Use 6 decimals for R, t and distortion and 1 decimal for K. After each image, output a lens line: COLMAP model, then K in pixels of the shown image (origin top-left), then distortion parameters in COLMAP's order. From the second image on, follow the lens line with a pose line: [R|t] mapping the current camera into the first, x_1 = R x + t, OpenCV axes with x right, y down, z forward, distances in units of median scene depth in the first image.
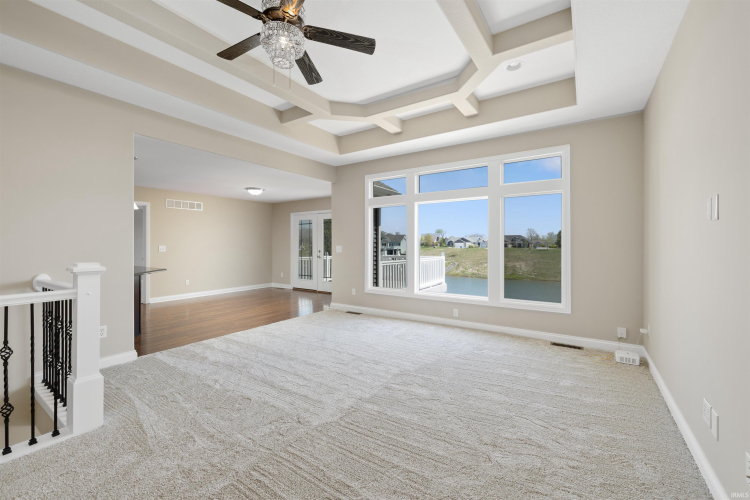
lens RADIAL K [[315.5, 0, 375.0], [0, 315.5, 250.0], [0, 0, 1]] dist [0.018694, 0.000148]
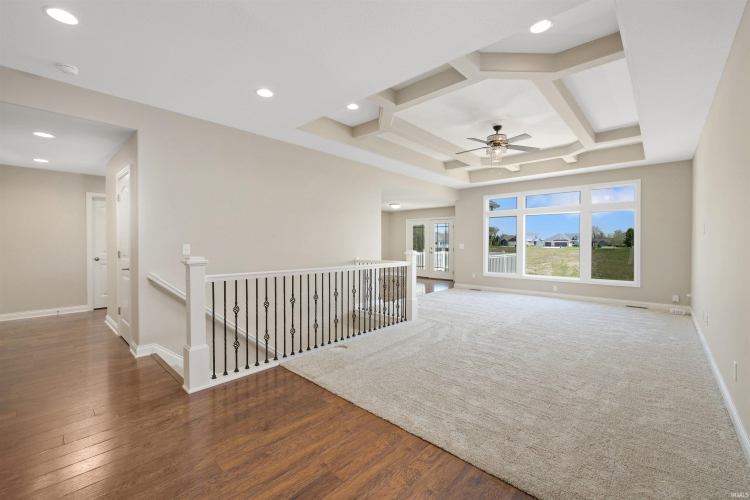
lens RADIAL K [[315.5, 0, 375.0], [0, 315.5, 250.0], [0, 0, 1]] dist [0.018694, 0.000148]
pose [[0.989579, 0.008191, -0.143760, -0.330179], [-0.007276, 0.999950, 0.006889, 0.008647], [0.143809, -0.005771, 0.989589, -0.543176]]
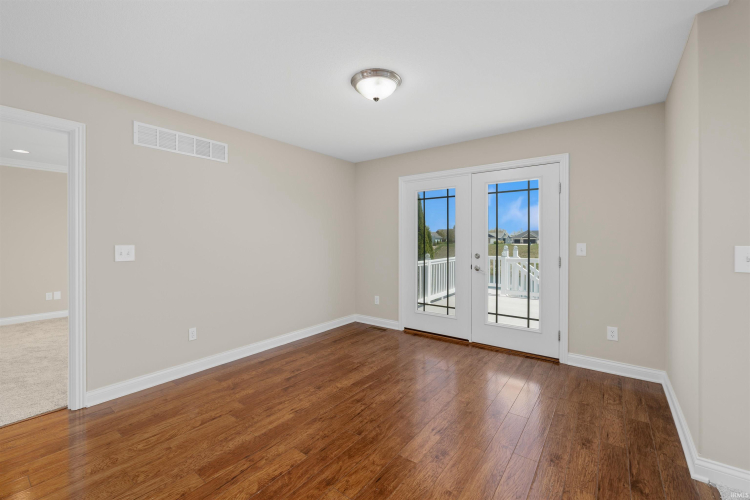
lens RADIAL K [[315.5, 0, 375.0], [0, 315.5, 250.0], [0, 0, 1]] dist [0.018694, 0.000148]
pose [[0.998347, 0.001625, -0.057451, -0.442184], [-0.000881, 0.999915, 0.012973, -0.015469], [0.057468, -0.012901, 0.998264, 0.803414]]
